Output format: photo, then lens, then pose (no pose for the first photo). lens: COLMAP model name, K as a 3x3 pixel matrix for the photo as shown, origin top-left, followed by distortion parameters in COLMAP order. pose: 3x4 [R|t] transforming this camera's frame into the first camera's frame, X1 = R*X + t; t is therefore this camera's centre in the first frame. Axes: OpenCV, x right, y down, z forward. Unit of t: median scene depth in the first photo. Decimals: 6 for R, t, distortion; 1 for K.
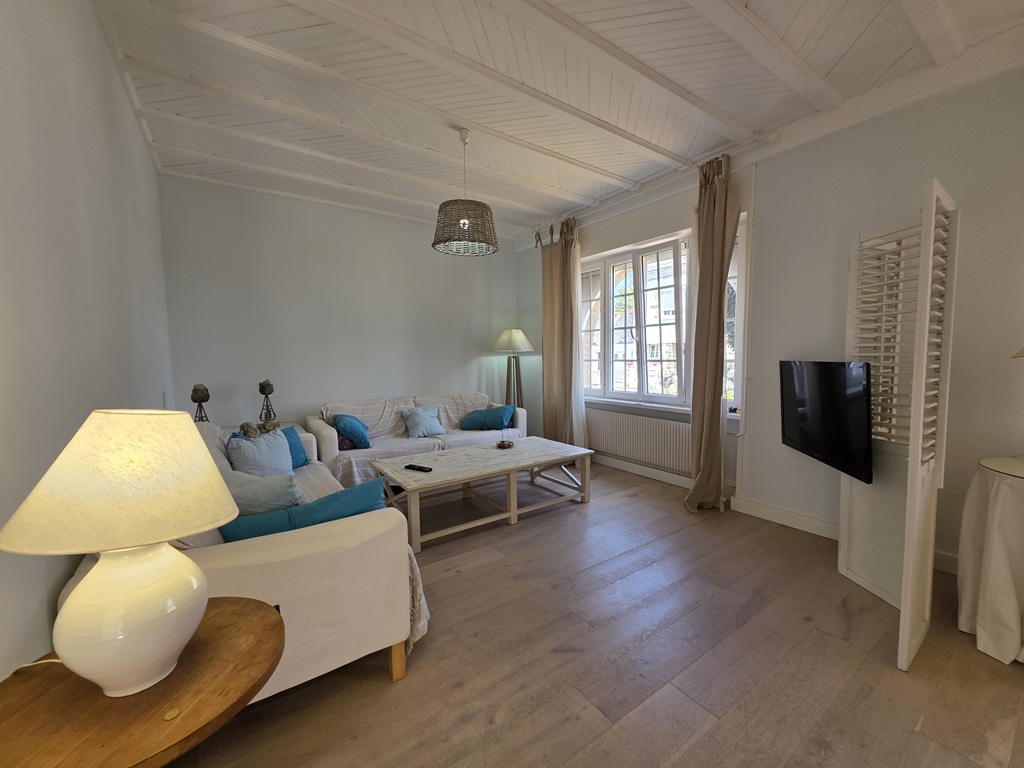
lens RADIAL K [[408.6, 0, 512.4], [0, 408.6, 386.1], [0, 0, 1]] dist [0.006154, -0.001115]
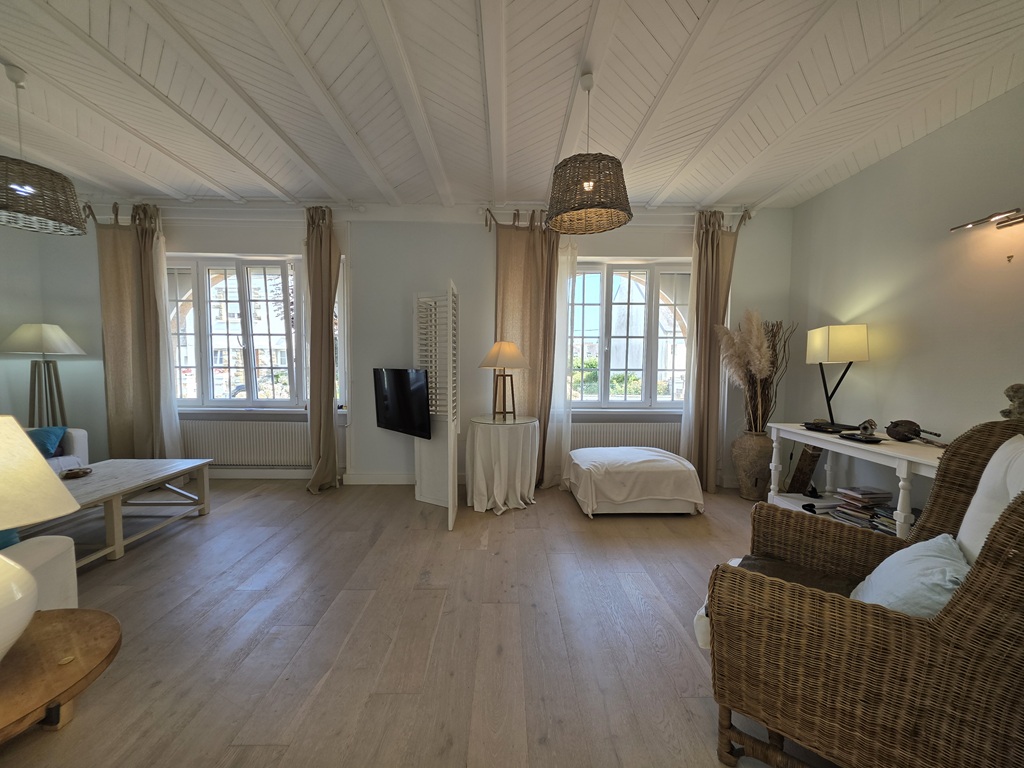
lens RADIAL K [[408.6, 0, 509.2], [0, 408.6, 385.9], [0, 0, 1]] dist [0.006154, -0.001115]
pose [[0.566786, -0.032419, 0.823227, -0.211374], [0.047270, 0.998859, 0.006790, 0.009581], [-0.822508, 0.035065, 0.567671, -0.156590]]
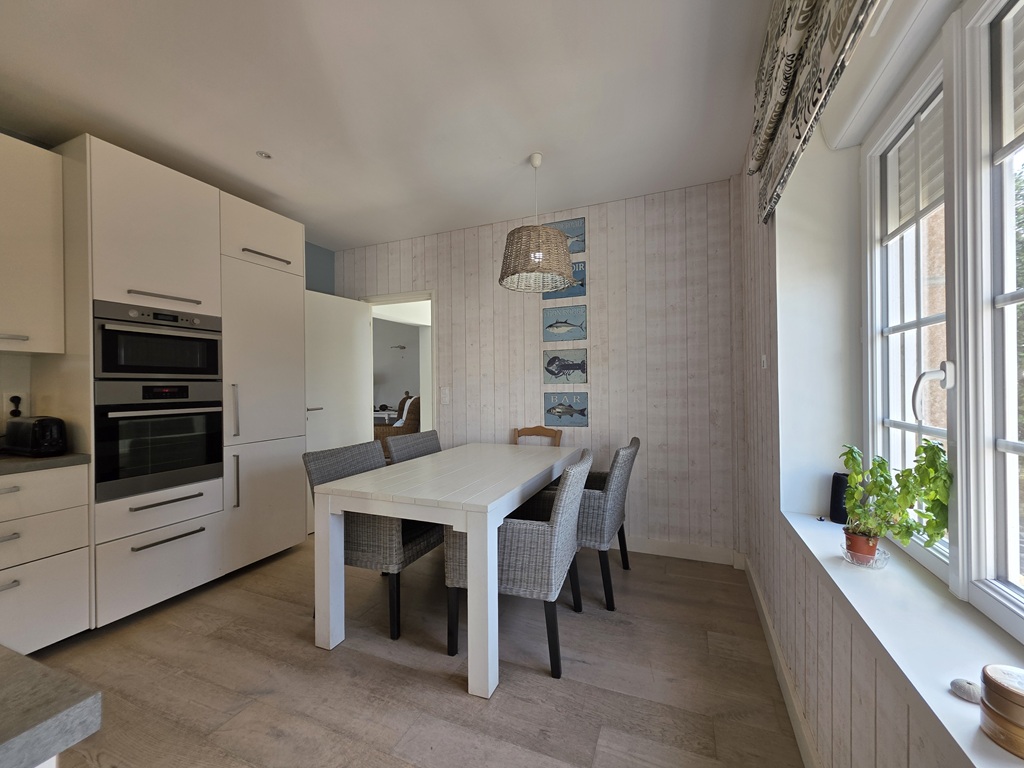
lens RADIAL K [[408.6, 0, 510.6], [0, 408.6, 386.6], [0, 0, 1]] dist [0.006154, -0.001115]
pose [[-0.533343, 0.015698, 0.845753, -2.263851], [0.075361, 0.996734, 0.029023, -0.012534], [-0.842536, 0.079216, -0.532784, 0.539560]]
